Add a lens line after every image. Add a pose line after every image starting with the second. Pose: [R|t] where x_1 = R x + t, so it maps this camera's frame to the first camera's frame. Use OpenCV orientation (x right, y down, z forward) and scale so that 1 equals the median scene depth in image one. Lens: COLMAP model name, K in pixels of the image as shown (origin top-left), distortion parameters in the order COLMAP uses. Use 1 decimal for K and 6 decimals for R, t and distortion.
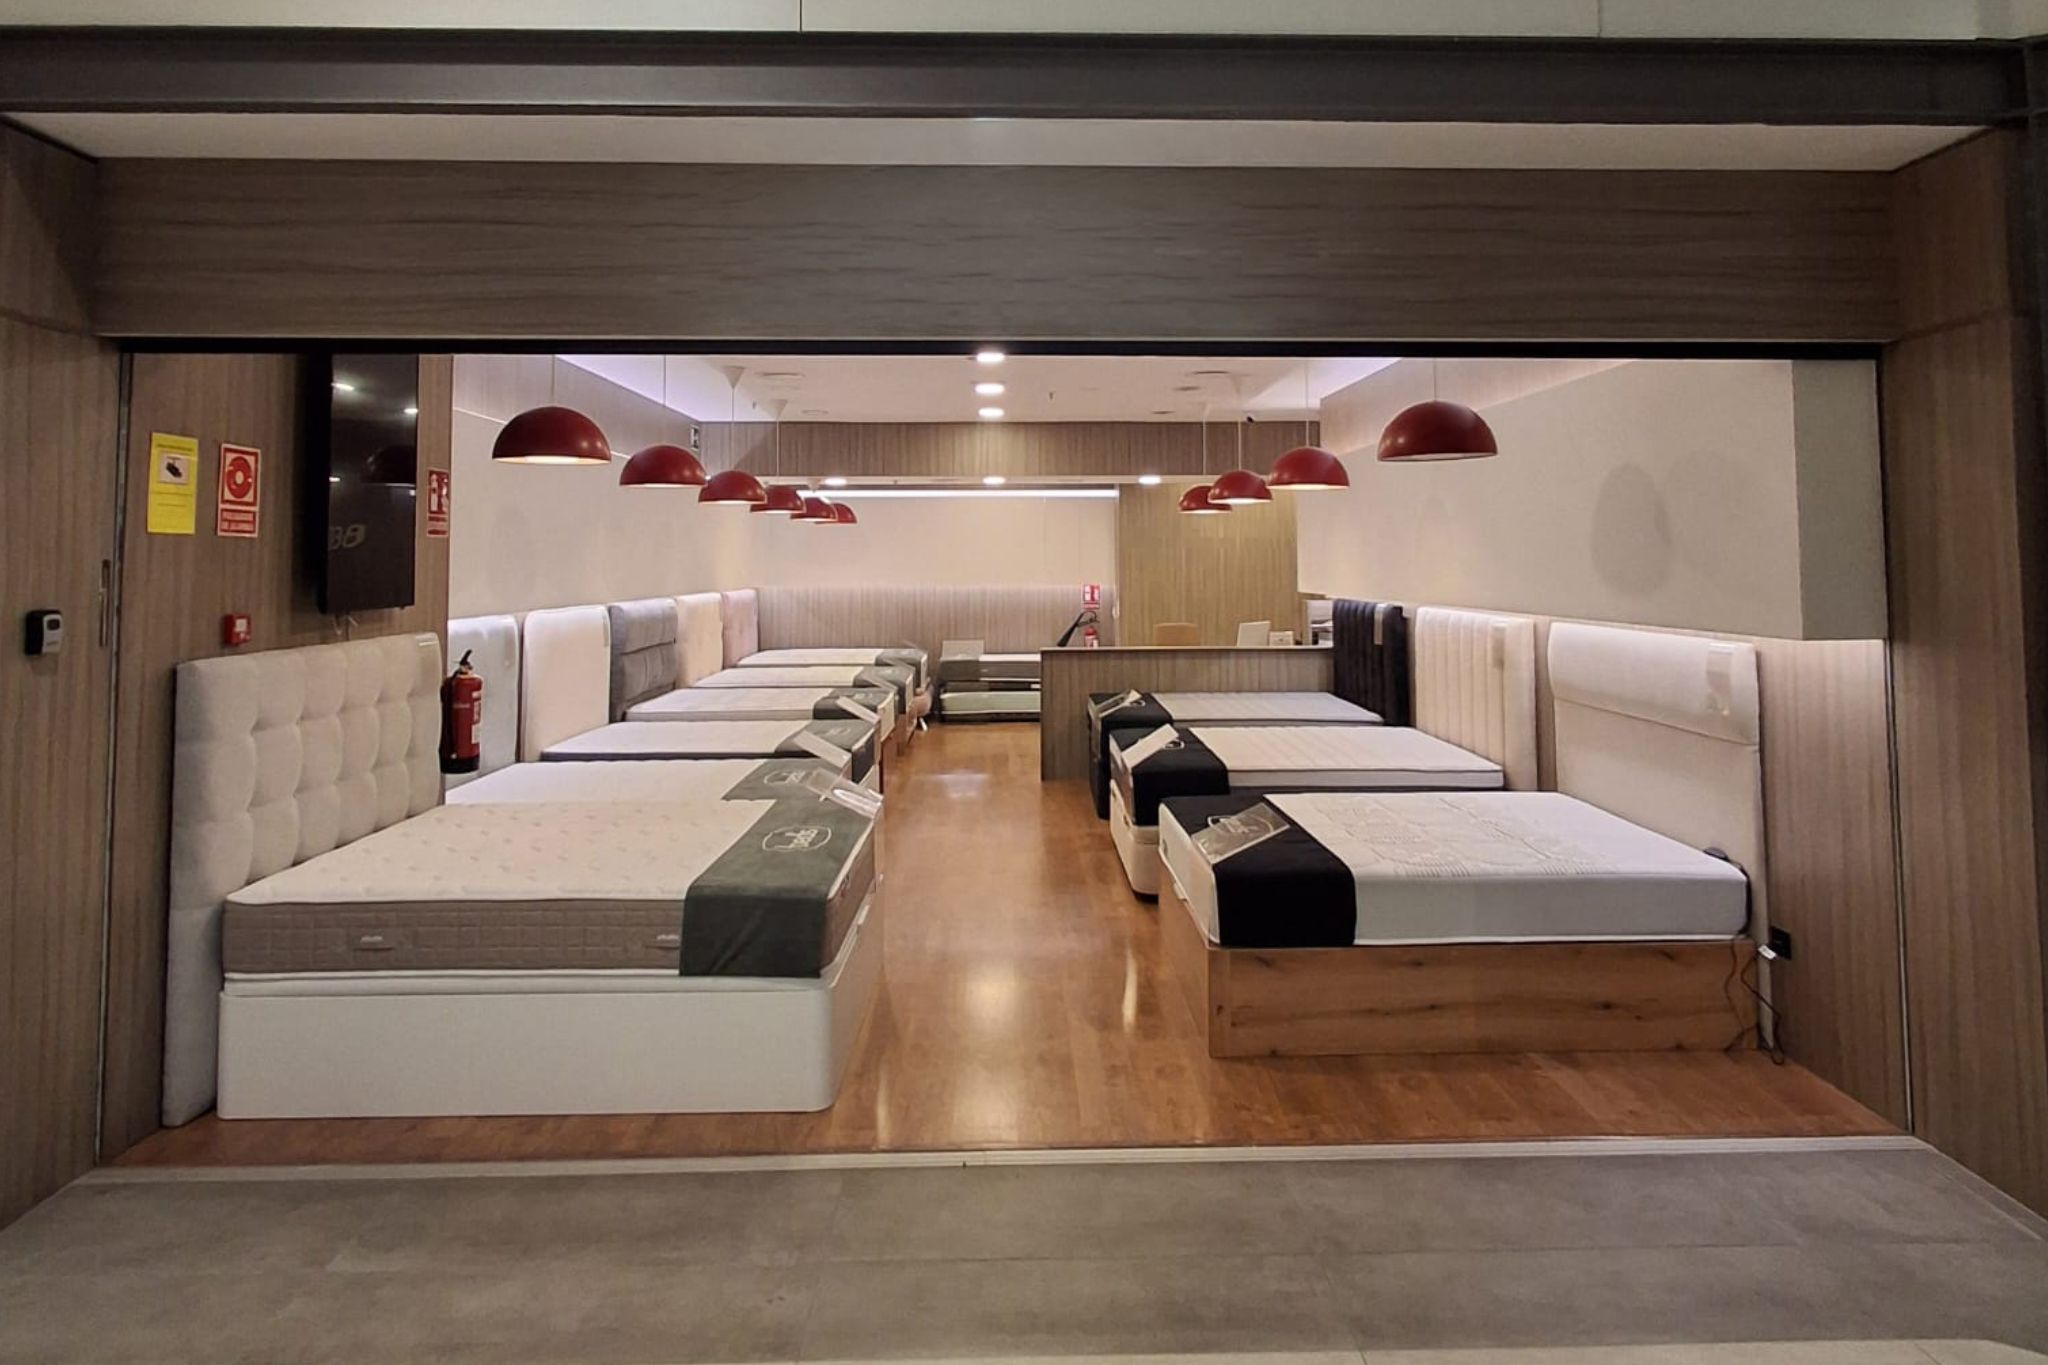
lens RADIAL K [[1108.5, 0, 1024.0], [0, 1108.5, 682.5], [0, 0, 1]] dist [0.000636, 0.000209]
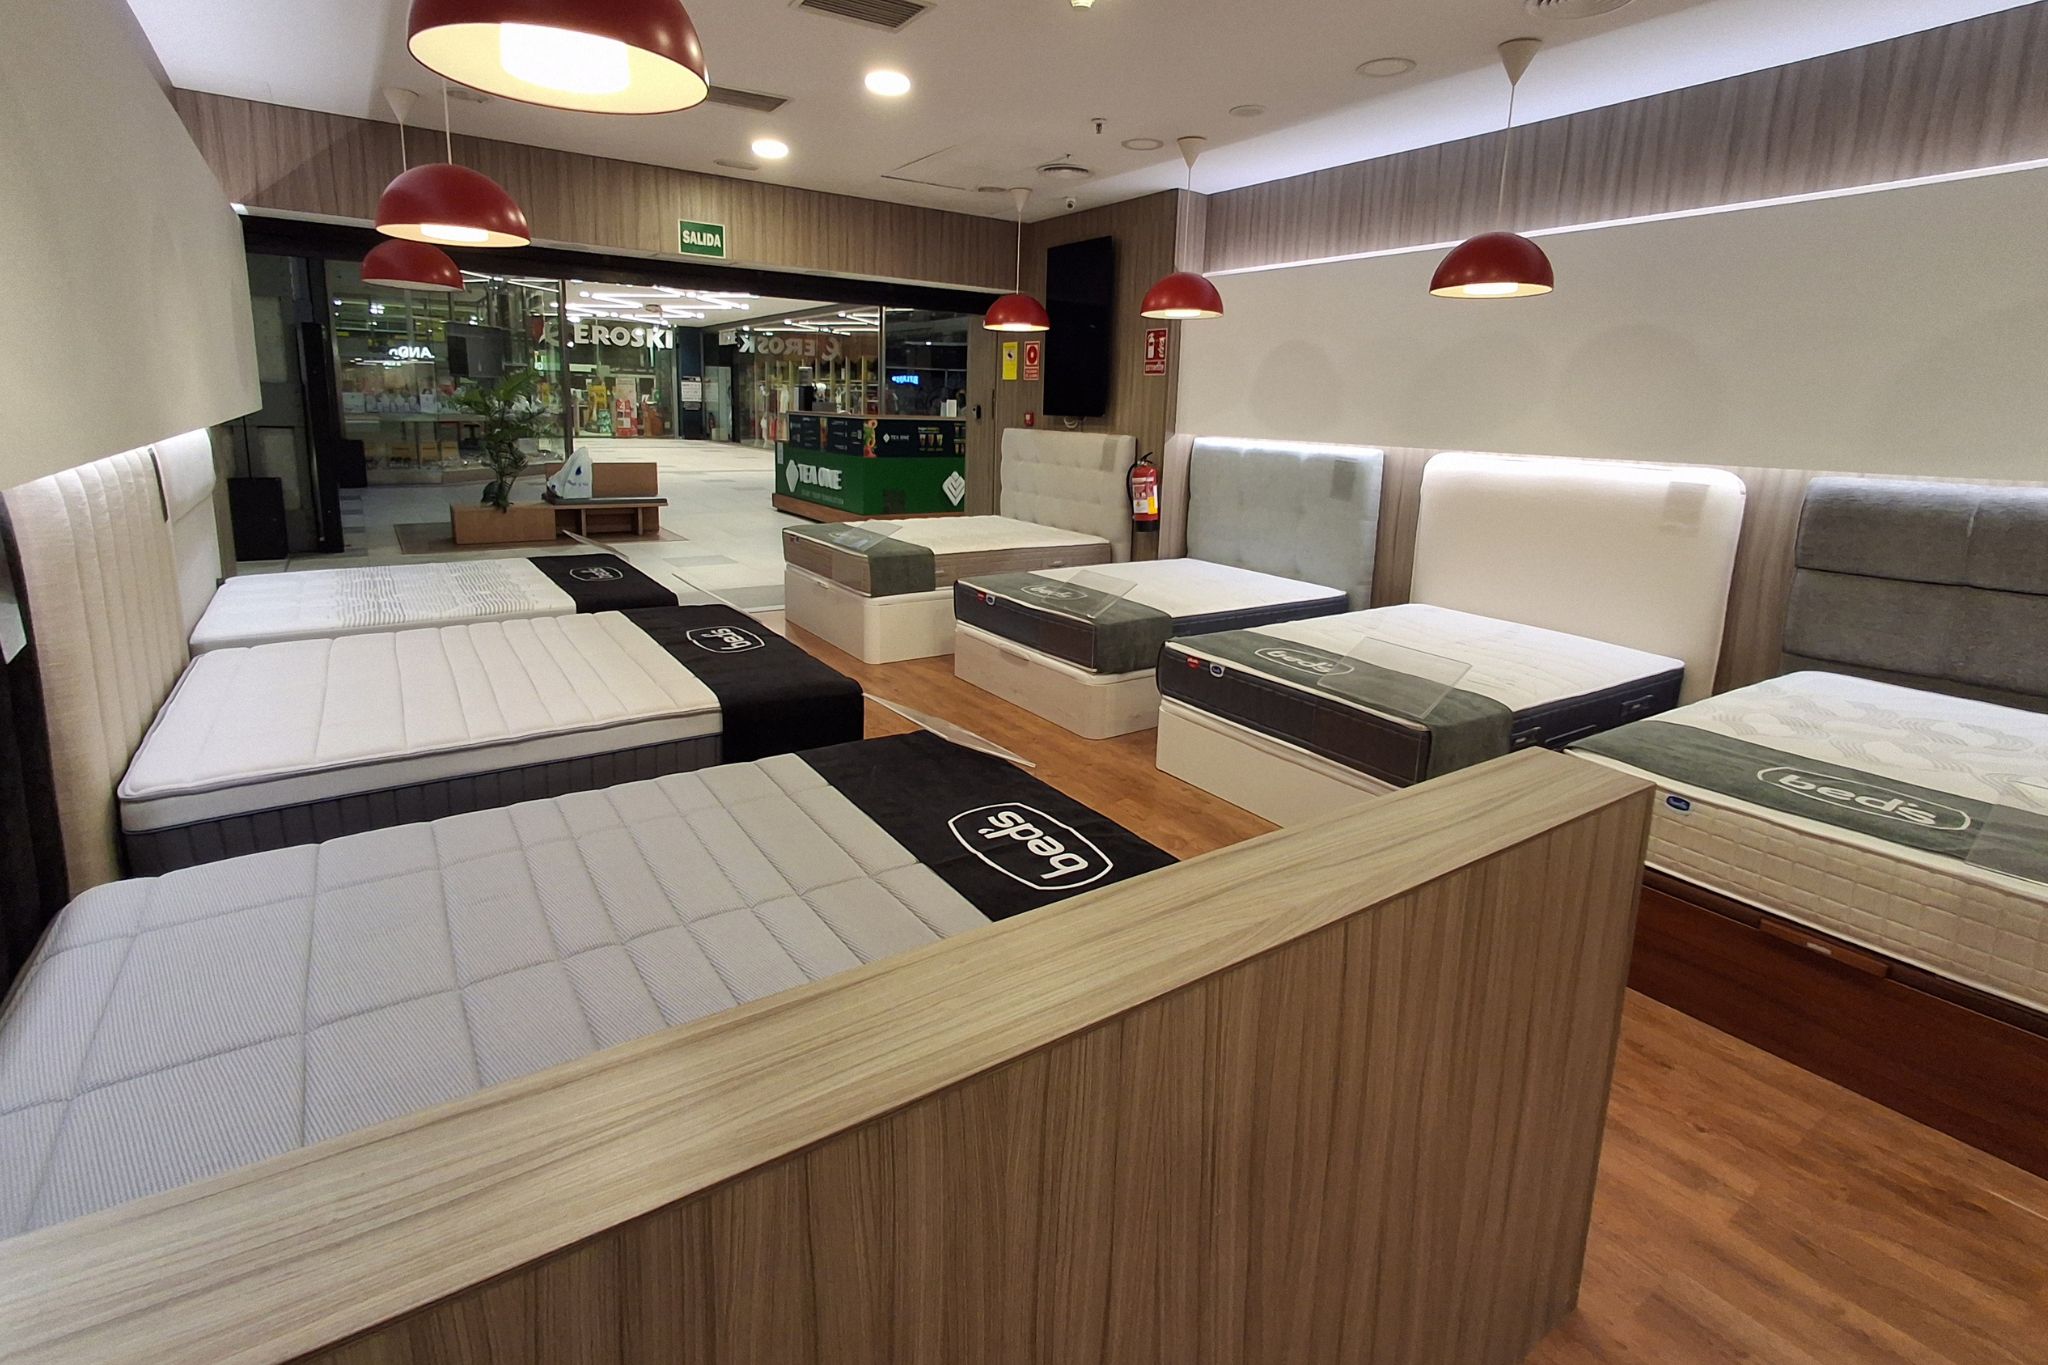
lens RADIAL K [[990.9, 0, 1025.5], [0, 990.9, 608.1], [0, 0, 1]] dist [0.002489, 0.000950]
pose [[-0.826247, 0.060020, -0.560101, 0.222179], [-0.109984, 0.957982, 0.264902, -0.091549], [0.552467, 0.280477, -0.784929, 1.148791]]
